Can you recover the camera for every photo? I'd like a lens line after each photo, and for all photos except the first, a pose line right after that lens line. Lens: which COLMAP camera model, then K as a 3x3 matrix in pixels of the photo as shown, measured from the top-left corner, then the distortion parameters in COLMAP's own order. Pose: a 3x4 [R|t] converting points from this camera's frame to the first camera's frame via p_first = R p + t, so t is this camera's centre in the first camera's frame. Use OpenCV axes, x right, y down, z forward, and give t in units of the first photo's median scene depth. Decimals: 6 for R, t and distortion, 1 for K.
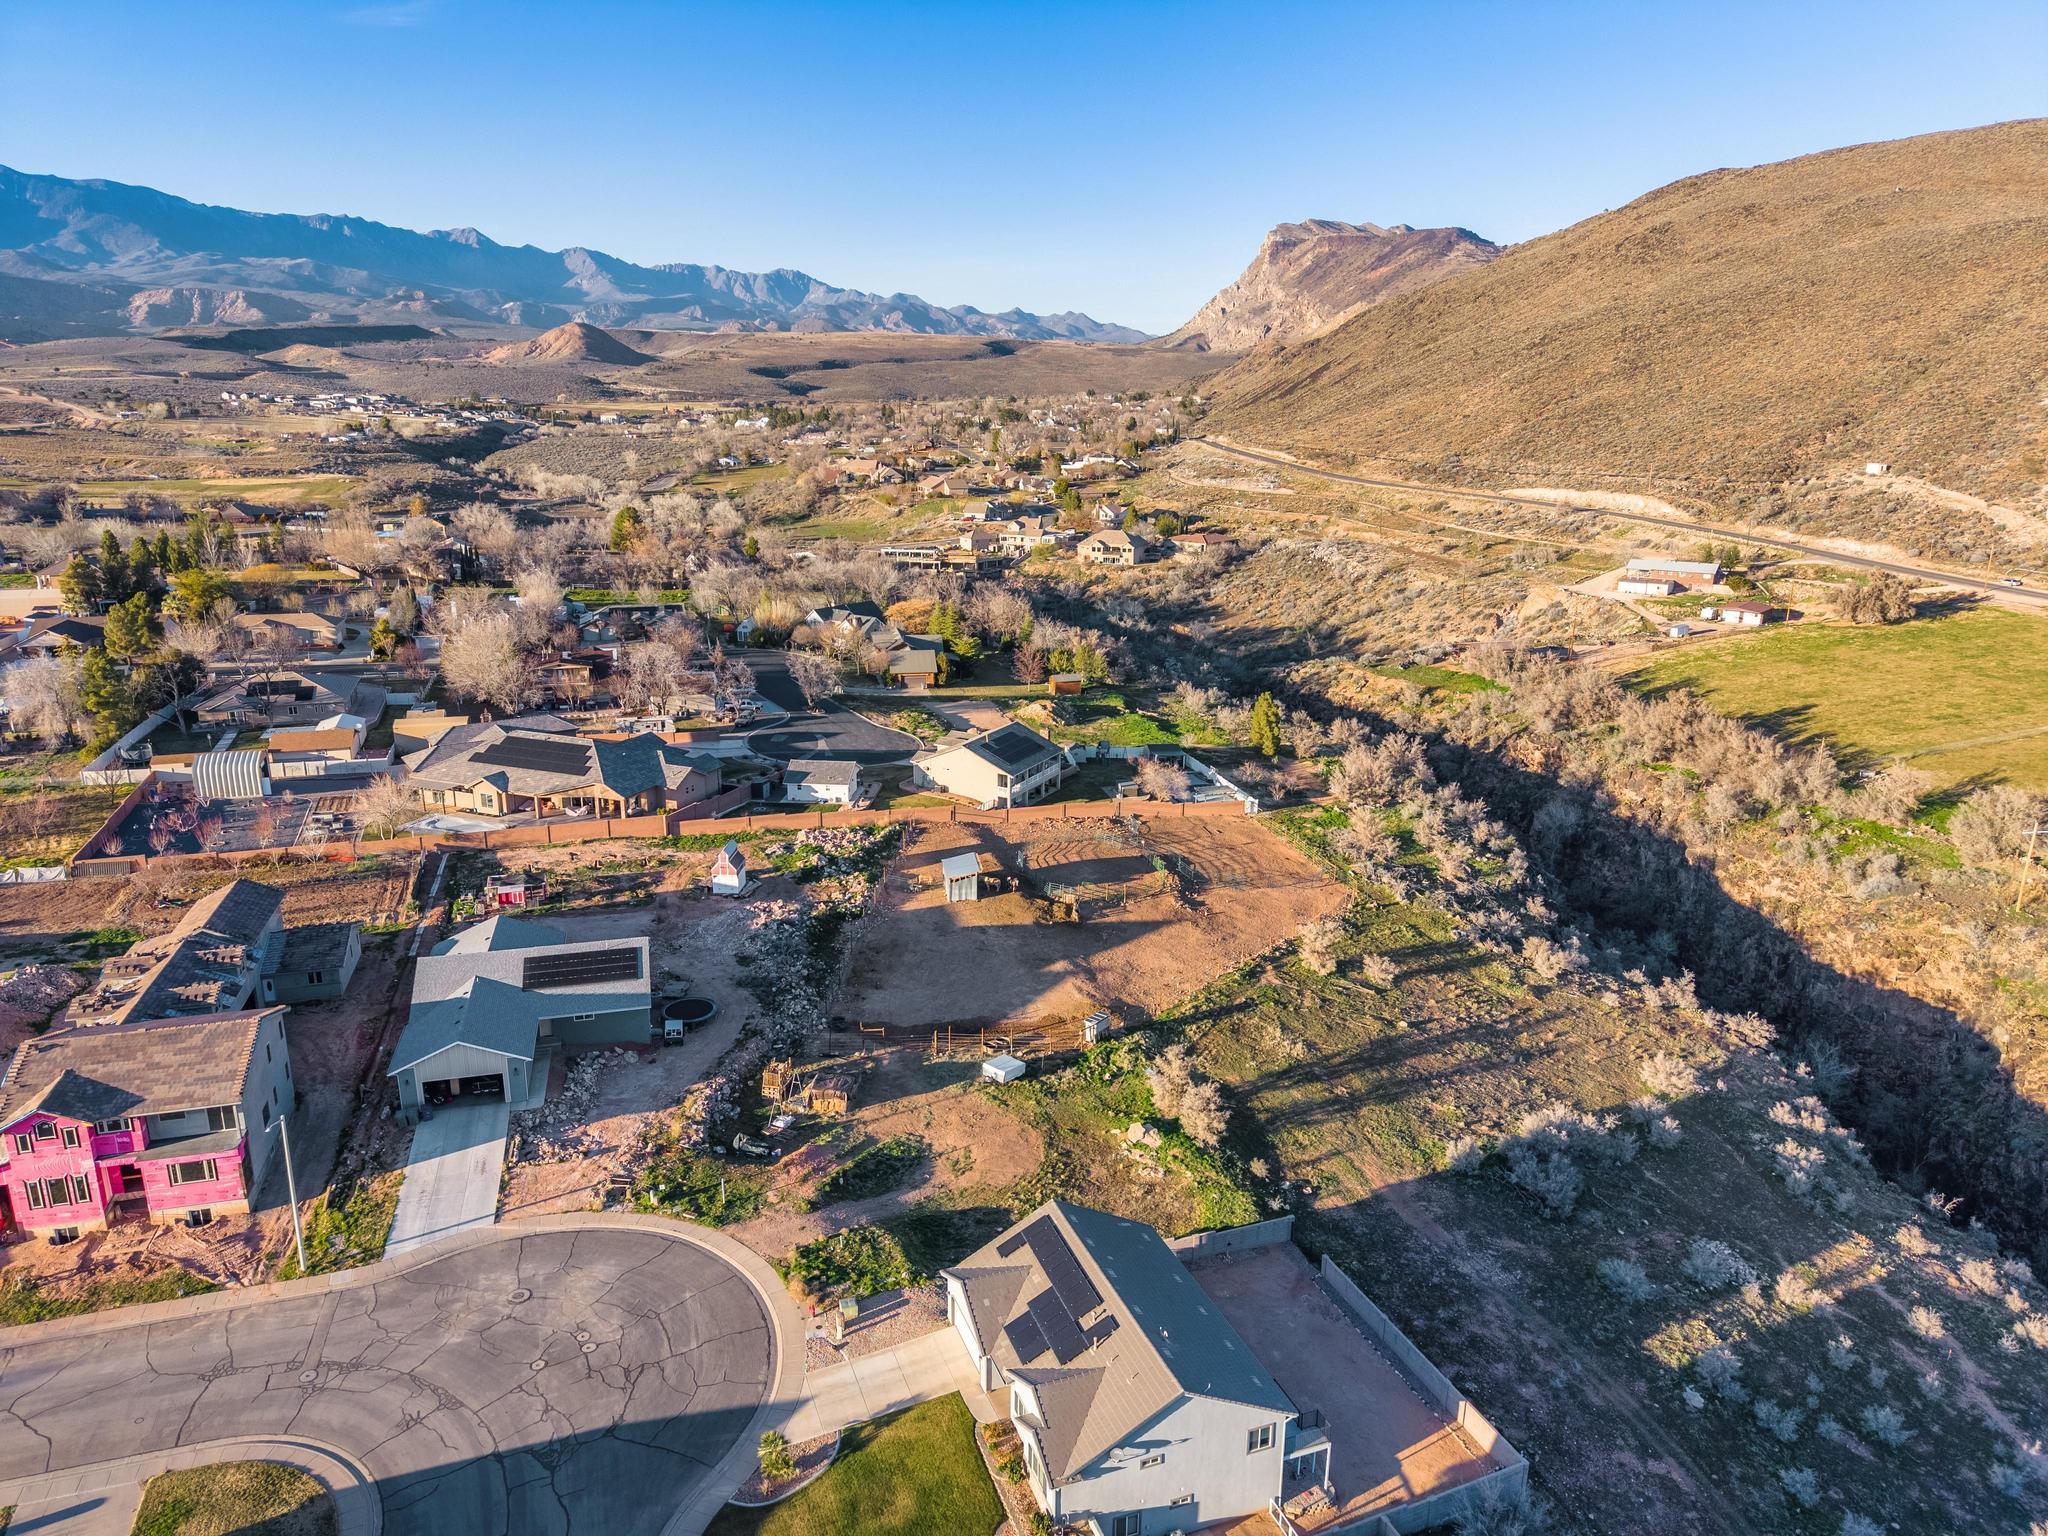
lens RADIAL K [[1369.7, 0, 1020.8], [0, 1369.7, 762.1], [0, 0, 1]] dist [0.019762, -0.020747]
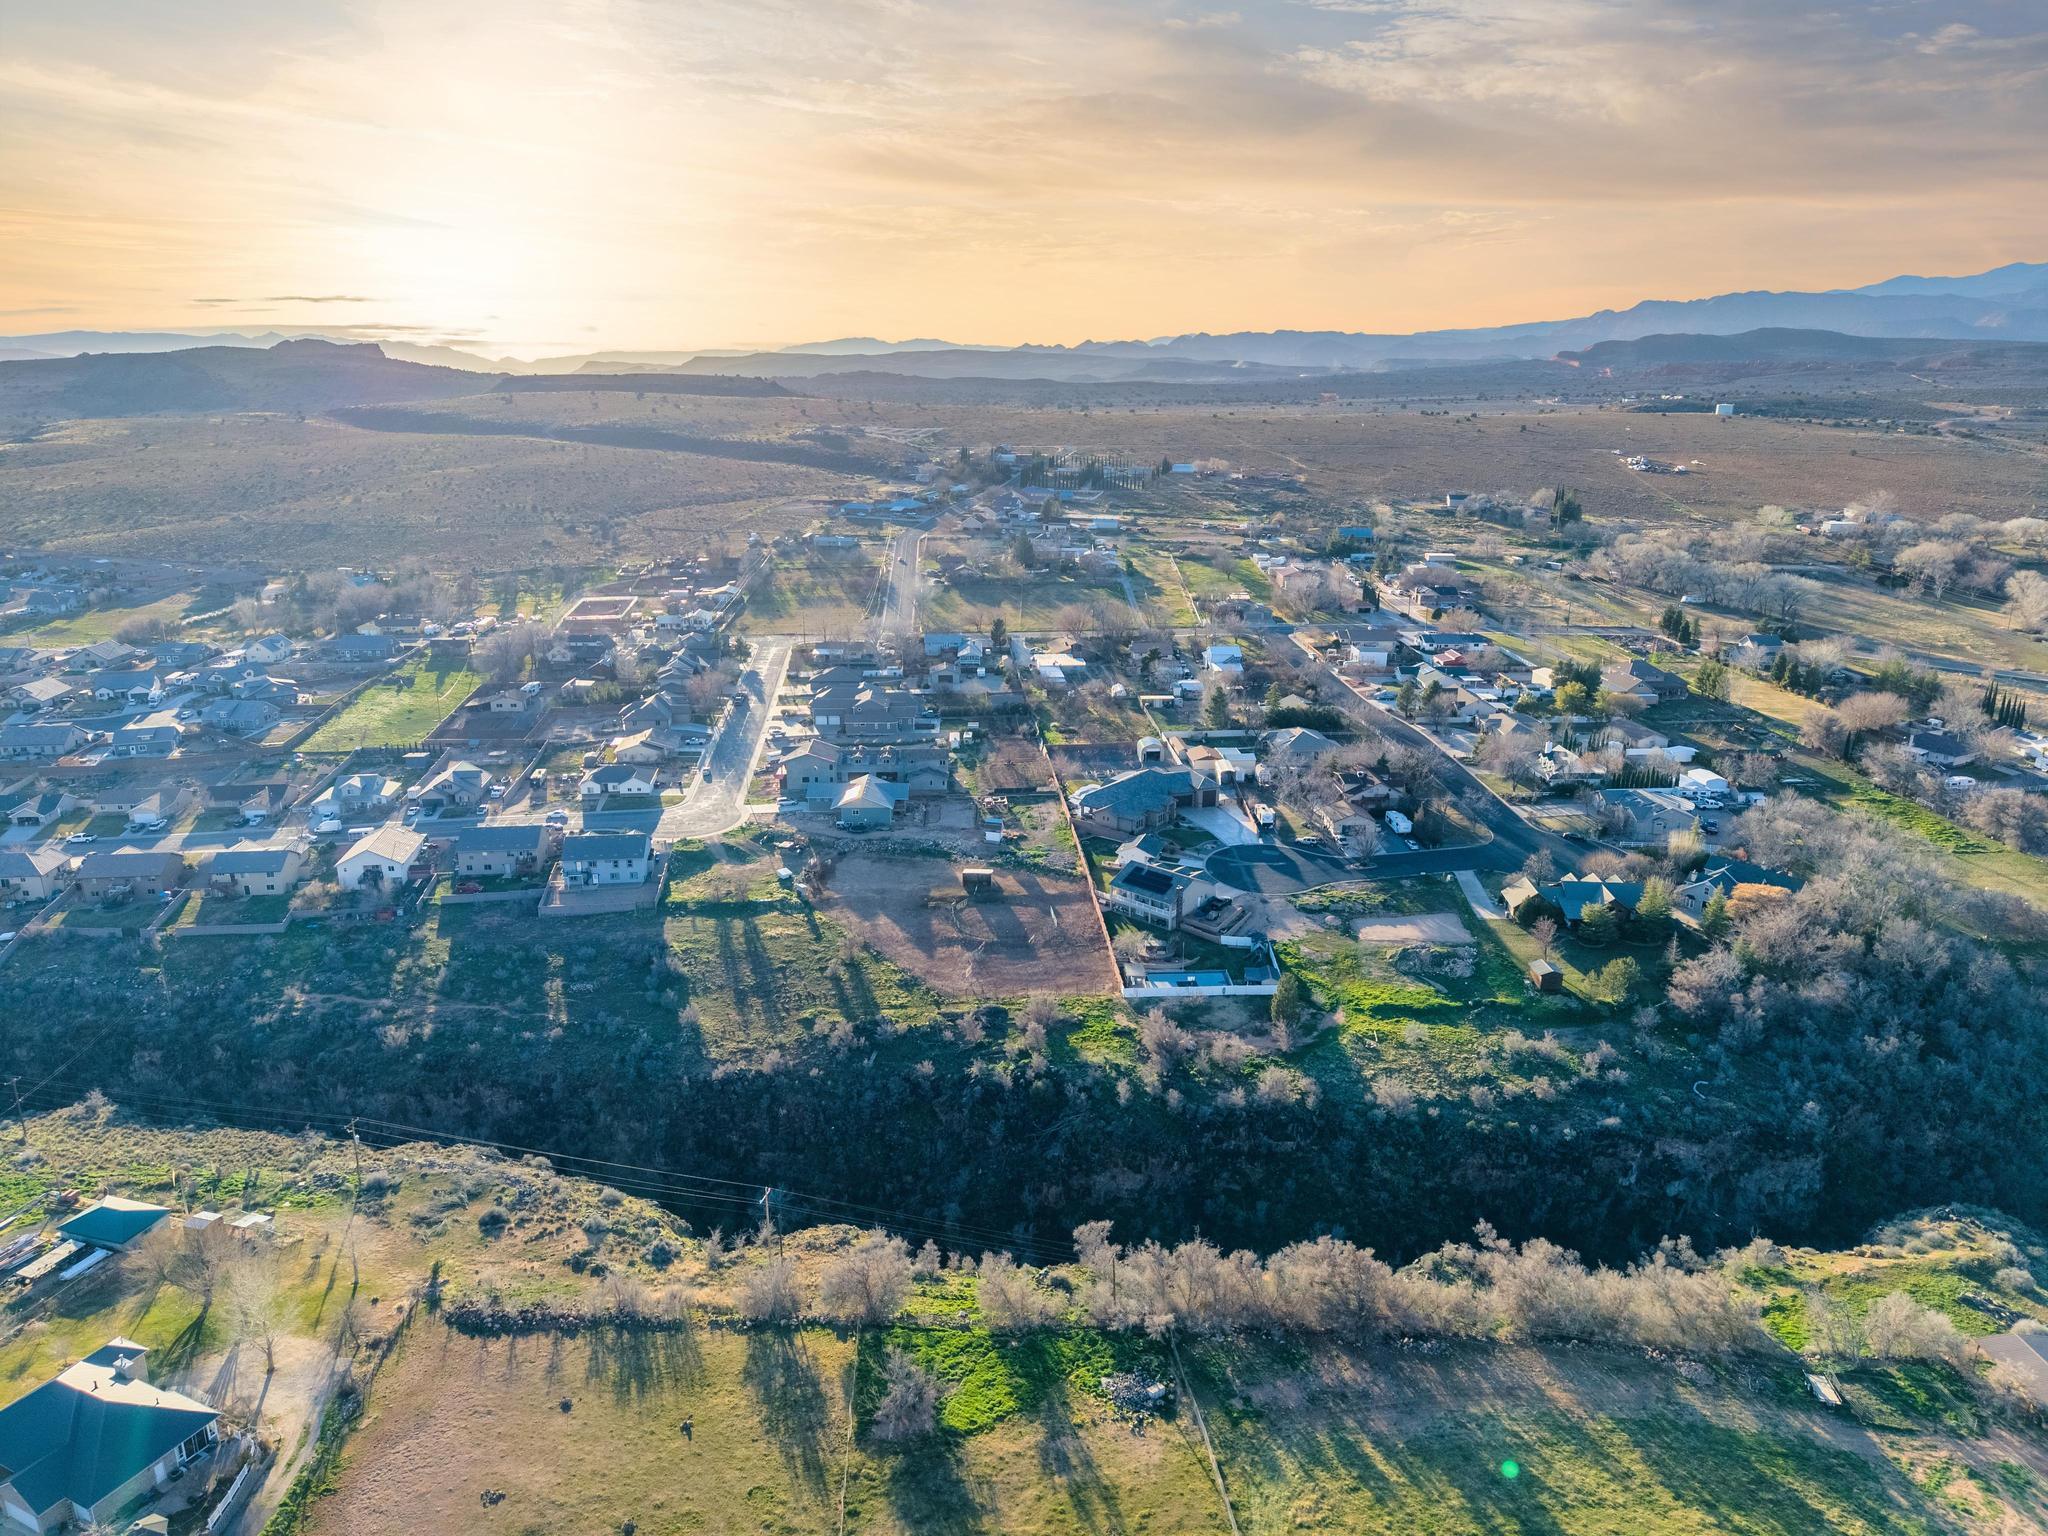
lens RADIAL K [[1369.7, 0, 1025.9], [0, 1369.7, 754.8], [0, 0, 1]] dist [0.019762, -0.020747]
pose [[-0.236739, 0.259507, -0.936275, 0.751396], [-0.265850, 0.909589, 0.319331, -0.312162], [0.934494, 0.324507, -0.146345, 0.573666]]
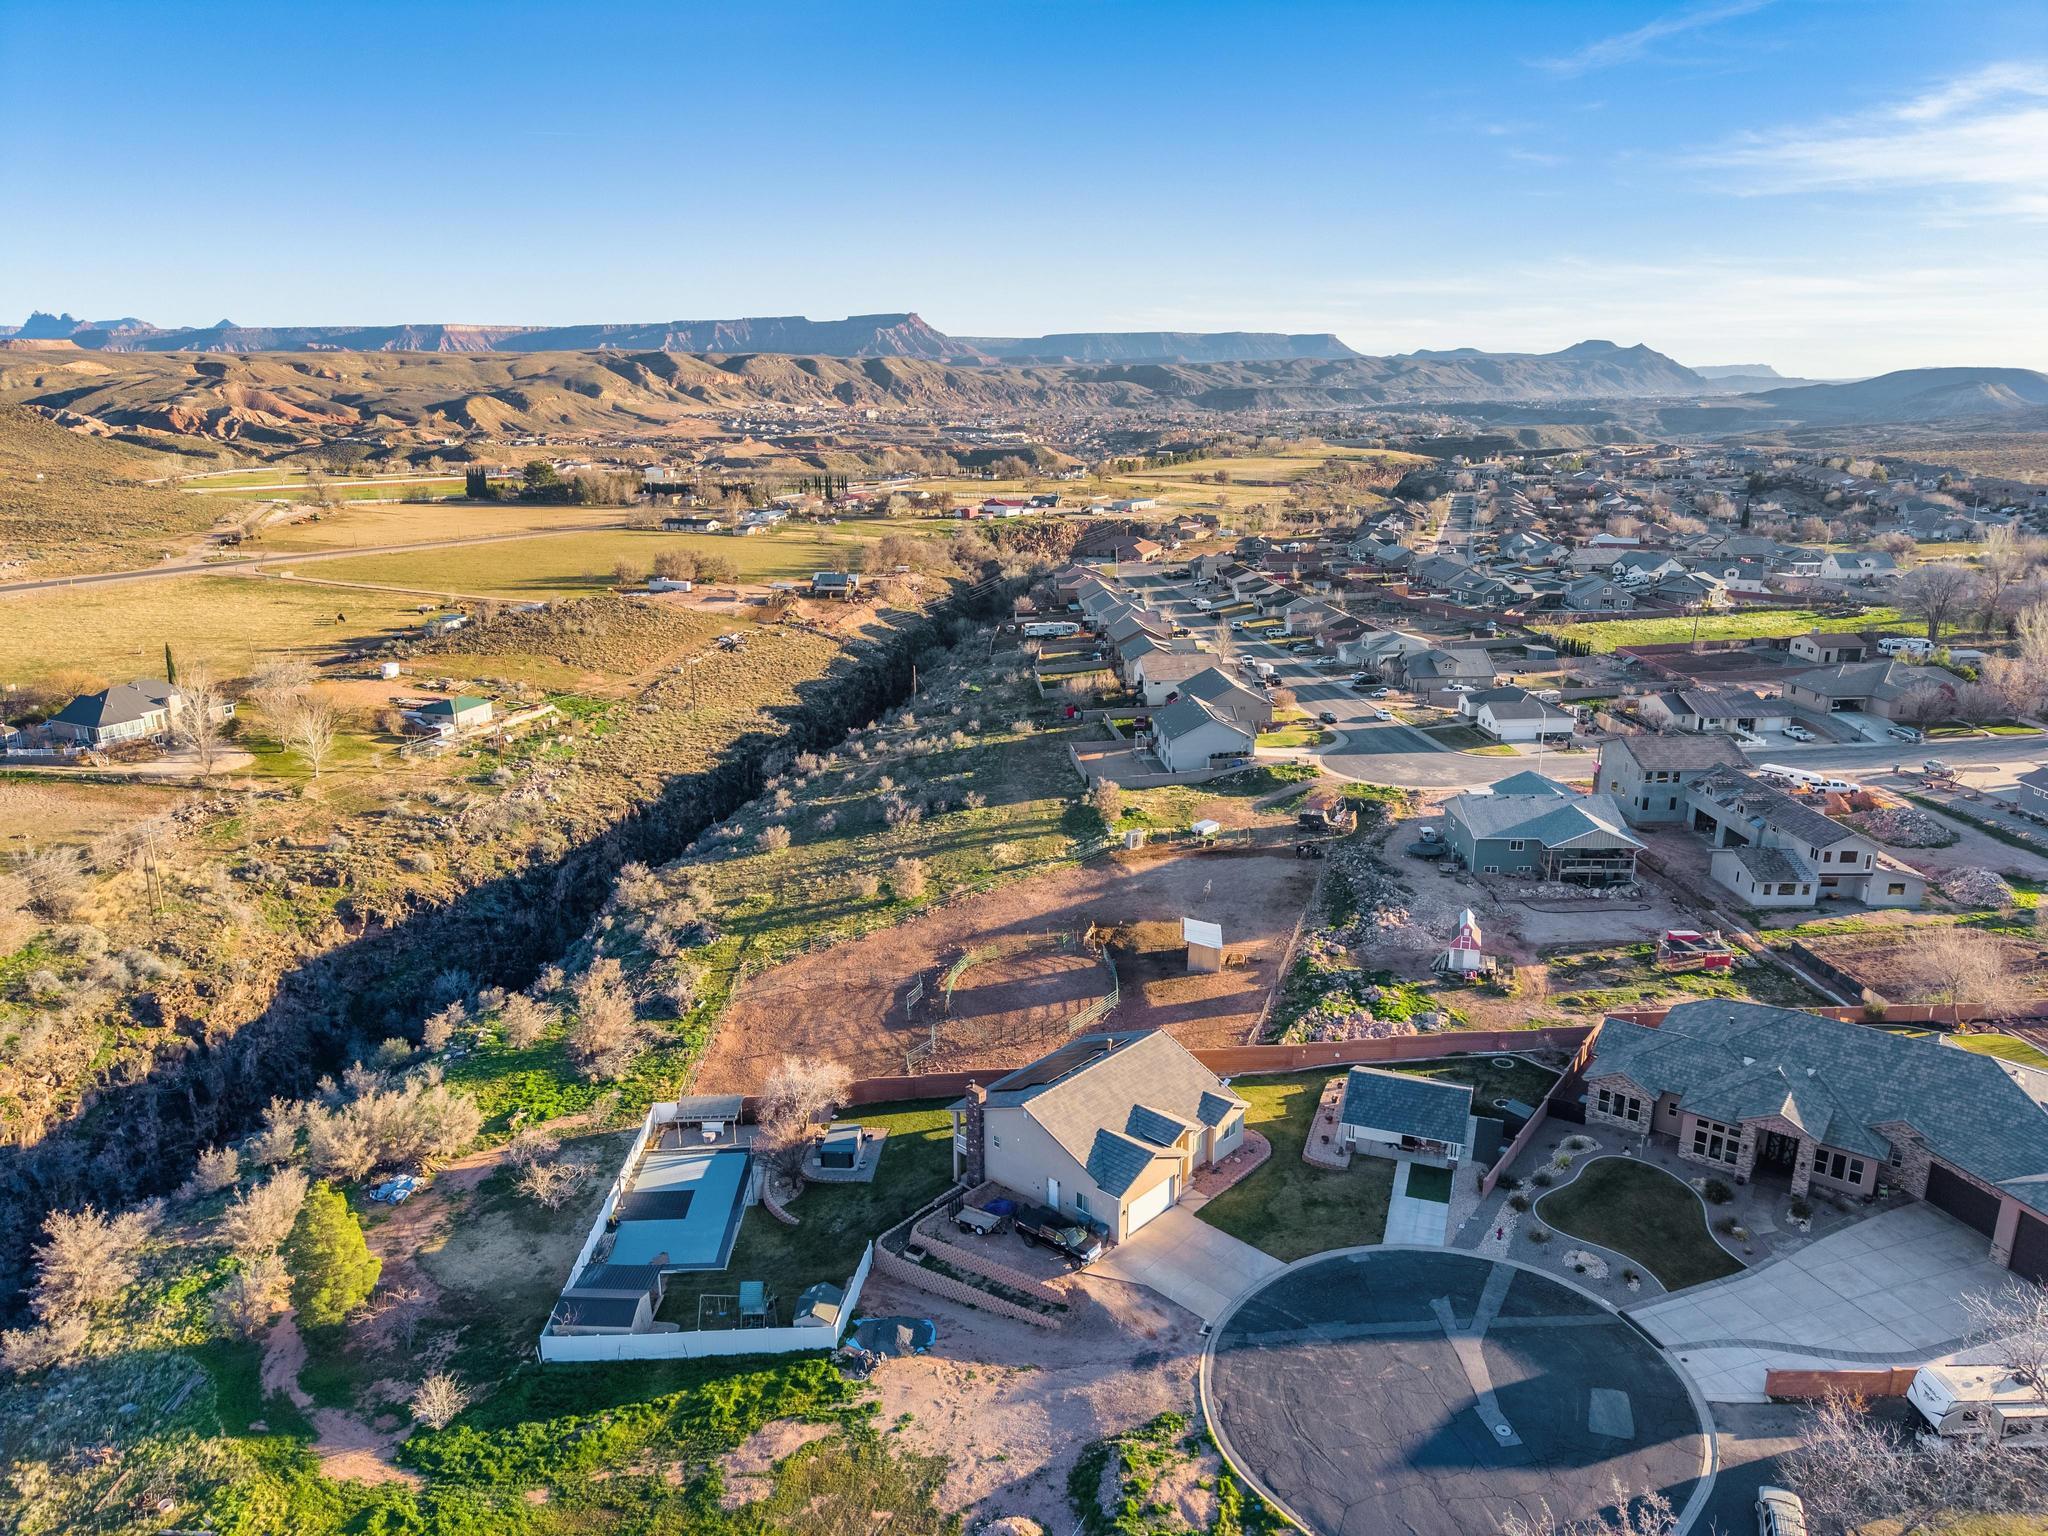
lens RADIAL K [[1369.7, 0, 1022.6], [0, 1369.7, 763.4], [0, 0, 1]] dist [0.019762, -0.020747]
pose [[-0.964928, -0.073861, 0.251912, -0.066080], [0.065337, 0.861836, 0.502961, -0.215069], [-0.254256, 0.501780, -0.826784, 0.765858]]
